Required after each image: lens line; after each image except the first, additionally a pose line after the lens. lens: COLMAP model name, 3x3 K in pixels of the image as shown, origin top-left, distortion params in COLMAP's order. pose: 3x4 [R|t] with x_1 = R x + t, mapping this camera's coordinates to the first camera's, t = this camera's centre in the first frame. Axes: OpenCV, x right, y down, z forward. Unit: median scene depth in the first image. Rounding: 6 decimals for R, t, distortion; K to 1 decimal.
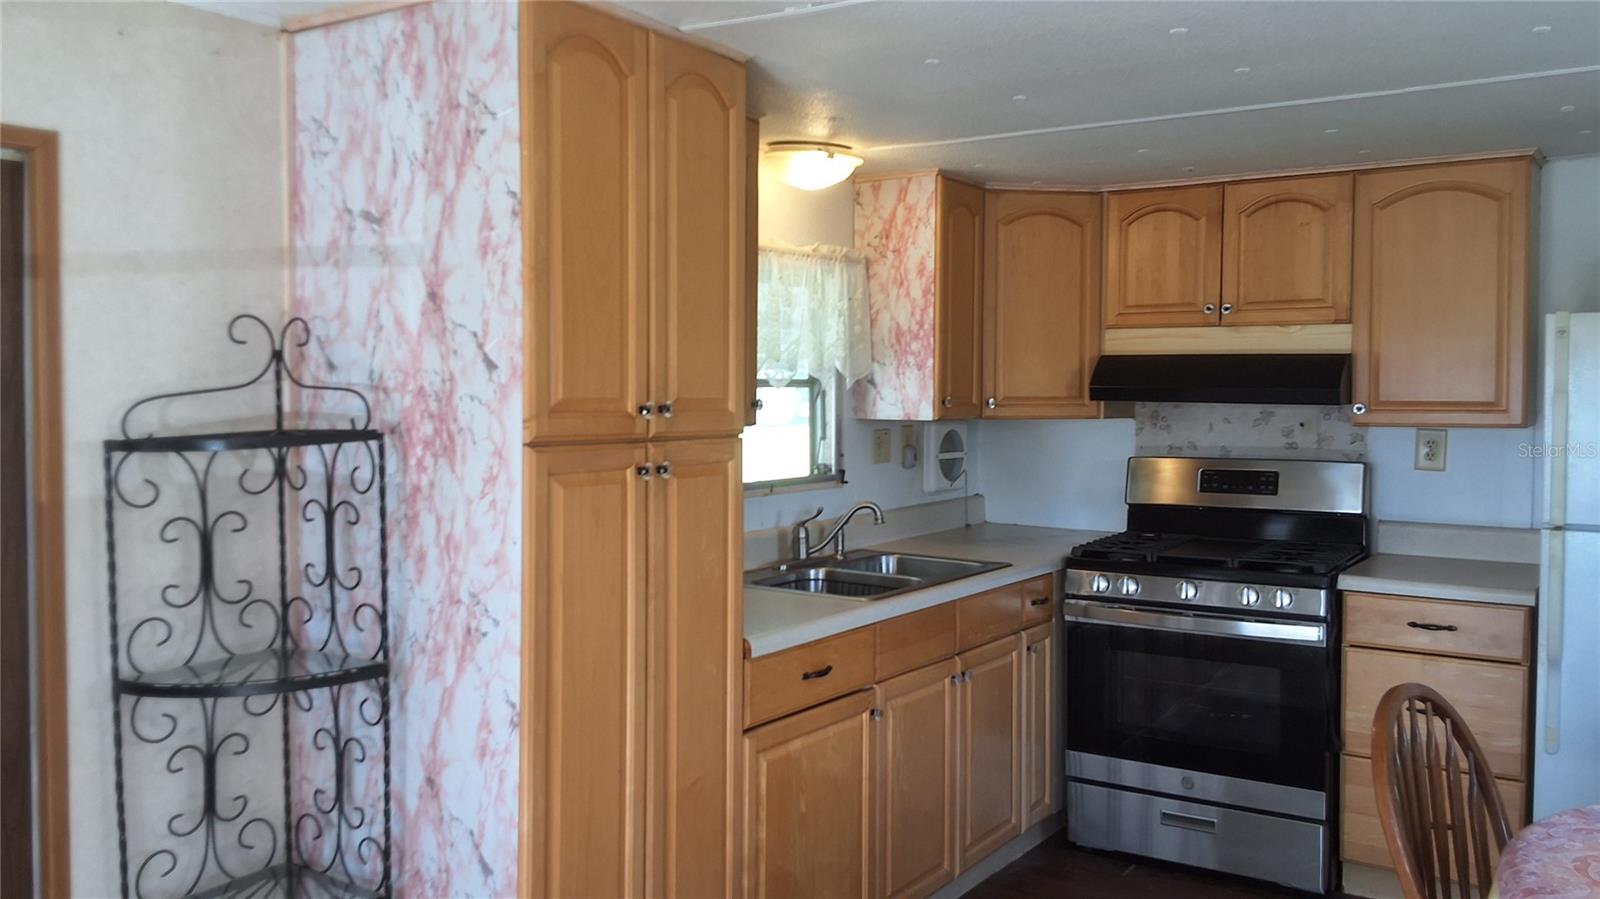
lens RADIAL K [[1276.3, 0, 808.9], [0, 1276.3, 435.8], [0, 0, 1]] dist [0.129932, -0.217853]
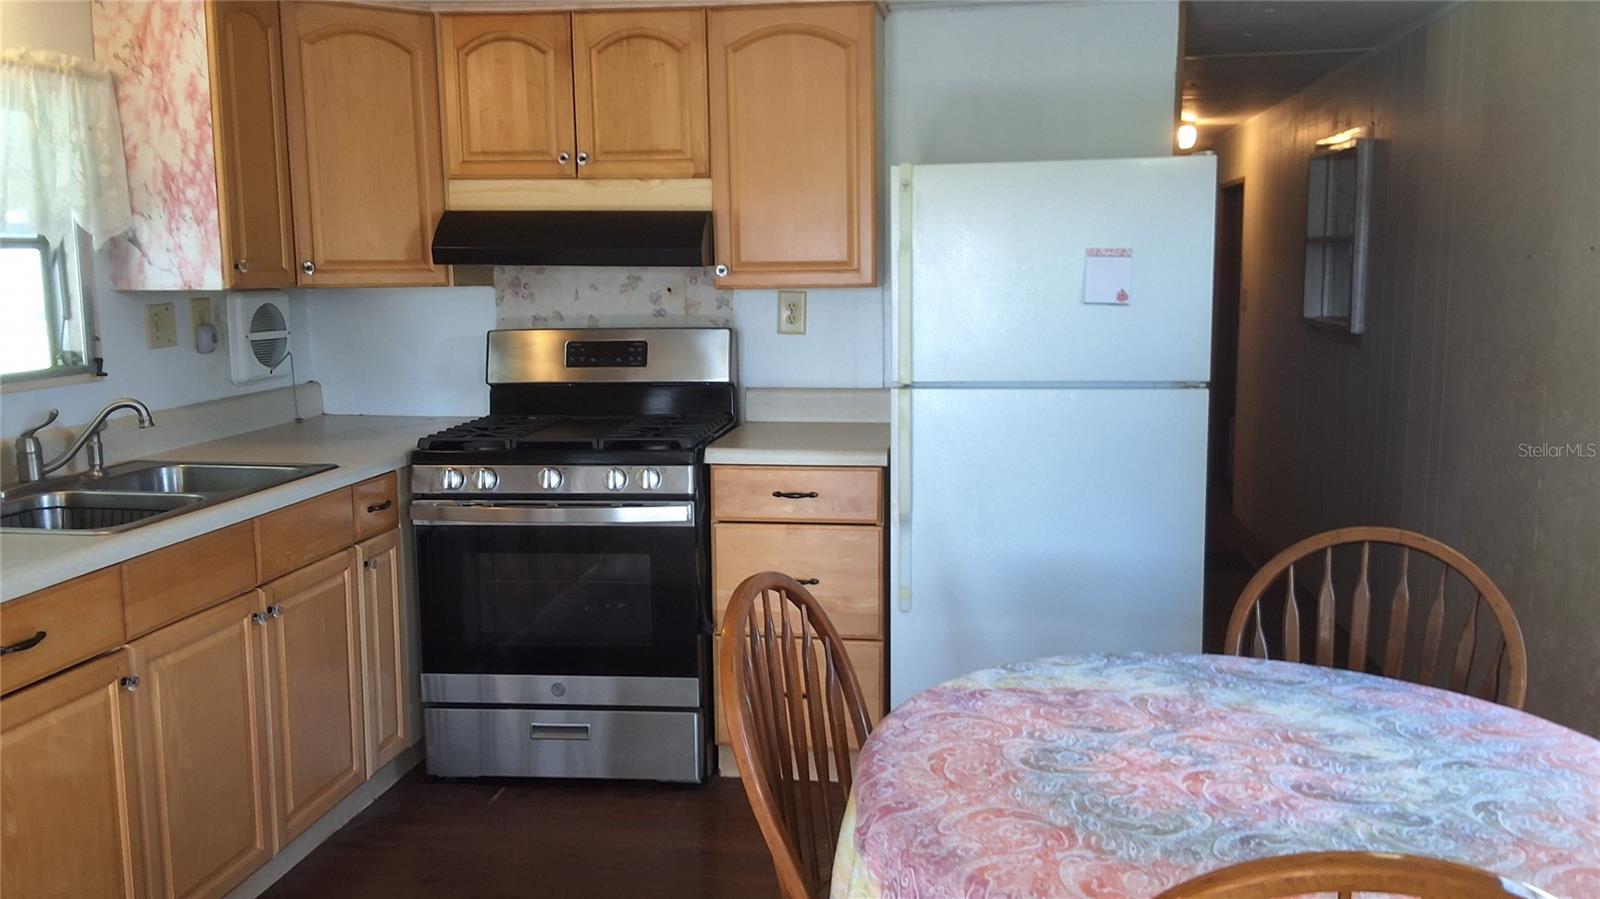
lens RADIAL K [[1276.3, 0, 808.9], [0, 1276.3, 435.8], [0, 0, 1]] dist [0.129932, -0.217853]
pose [[0.901460, -0.068075, 0.427475, 0.075807], [0.027734, 0.994610, 0.099905, 0.007292], [-0.431973, -0.078205, 0.898490, 0.128660]]
